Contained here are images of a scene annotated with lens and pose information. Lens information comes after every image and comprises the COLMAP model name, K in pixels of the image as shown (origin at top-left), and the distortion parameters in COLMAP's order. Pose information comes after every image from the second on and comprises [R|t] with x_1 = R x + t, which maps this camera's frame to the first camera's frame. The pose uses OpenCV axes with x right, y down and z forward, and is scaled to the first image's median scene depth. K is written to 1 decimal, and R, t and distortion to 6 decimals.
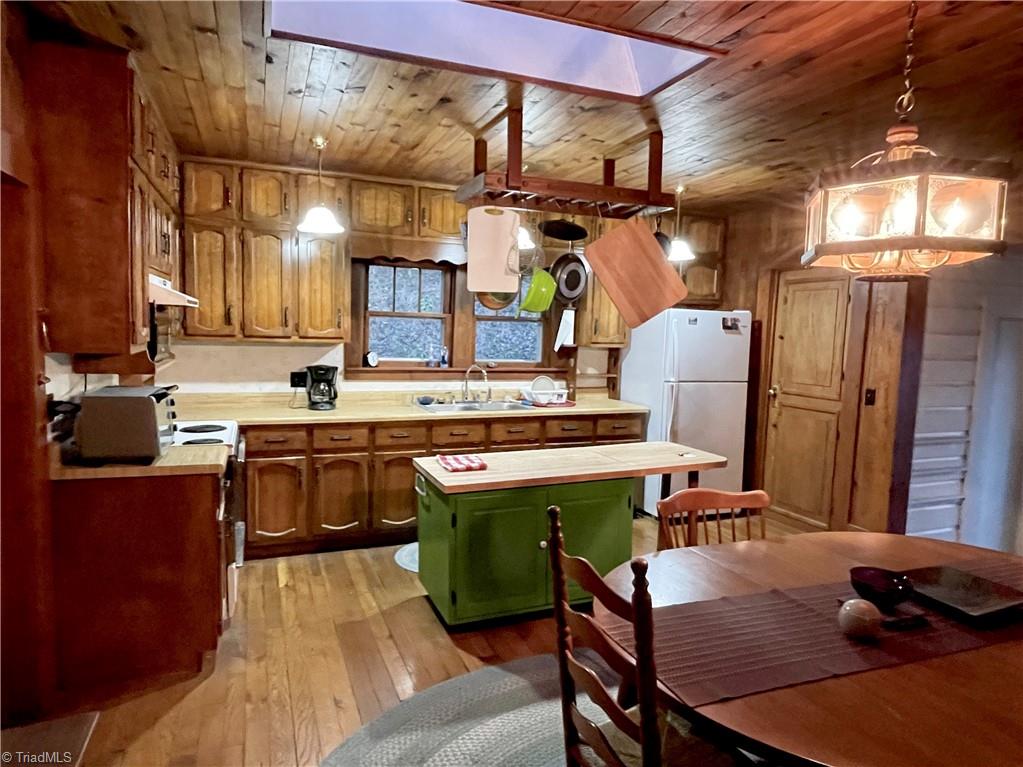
lens RADIAL K [[624.6, 0, 509.1], [0, 624.6, 385.7], [0, 0, 1]] dist [0.011113, -0.001830]
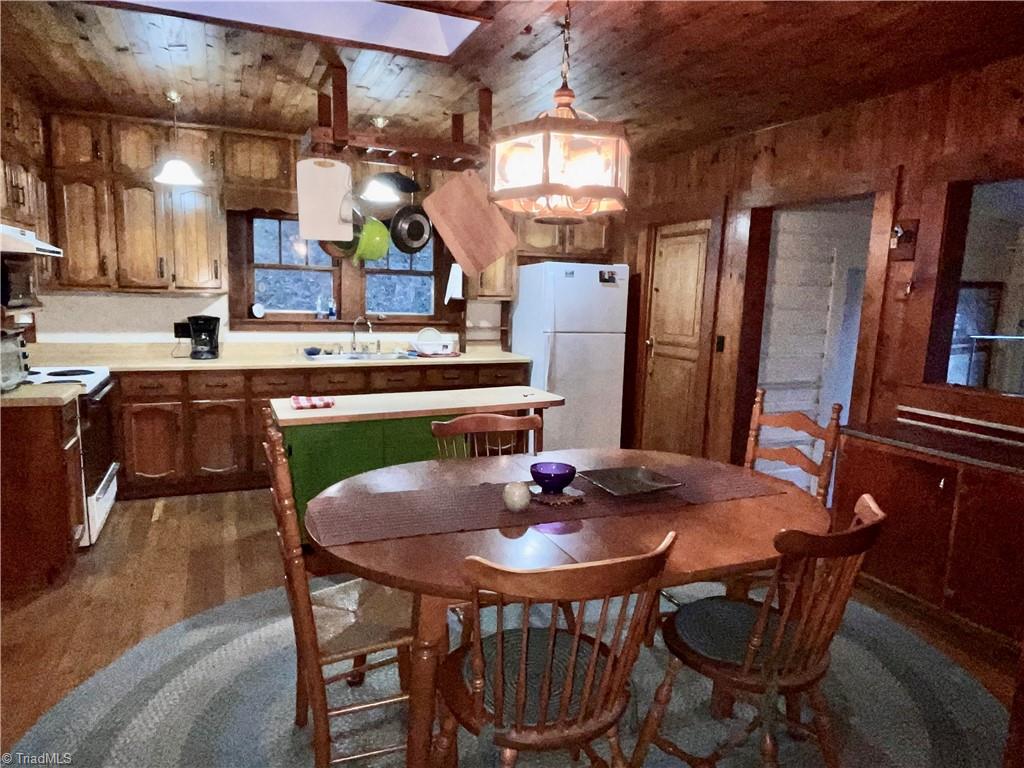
lens RADIAL K [[652.1, 0, 511.4], [0, 652.1, 387.4], [0, 0, 1]] dist [-0.001867, 0.000335]
pose [[0.999440, -0.005311, 0.033051, 0.176489], [0.003565, 0.998606, 0.052663, 0.030856], [-0.033284, -0.052515, 0.998065, -0.097615]]
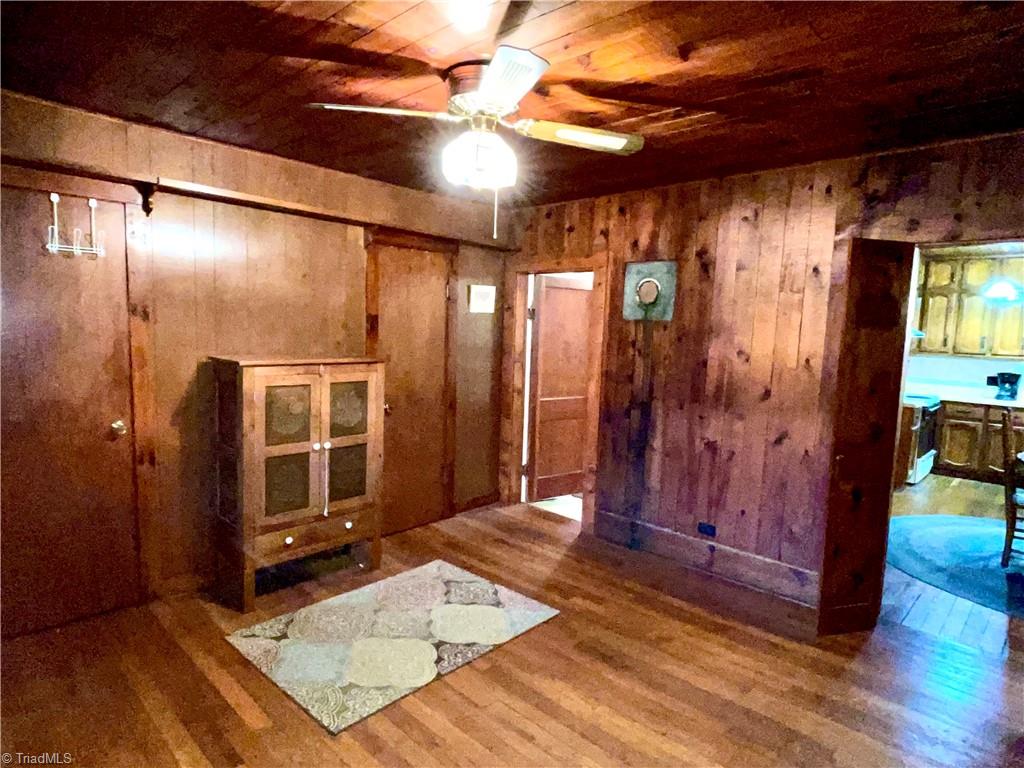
lens RADIAL K [[568.6, 0, 512.5], [0, 568.6, 385.1], [0, 0, 1]] dist [-0.000347, 0.000454]
pose [[0.391002, 0.073949, -0.917414, 0.547542], [-0.108708, 0.993501, 0.033751, 0.088353], [0.913947, 0.086534, 0.396500, -0.742342]]
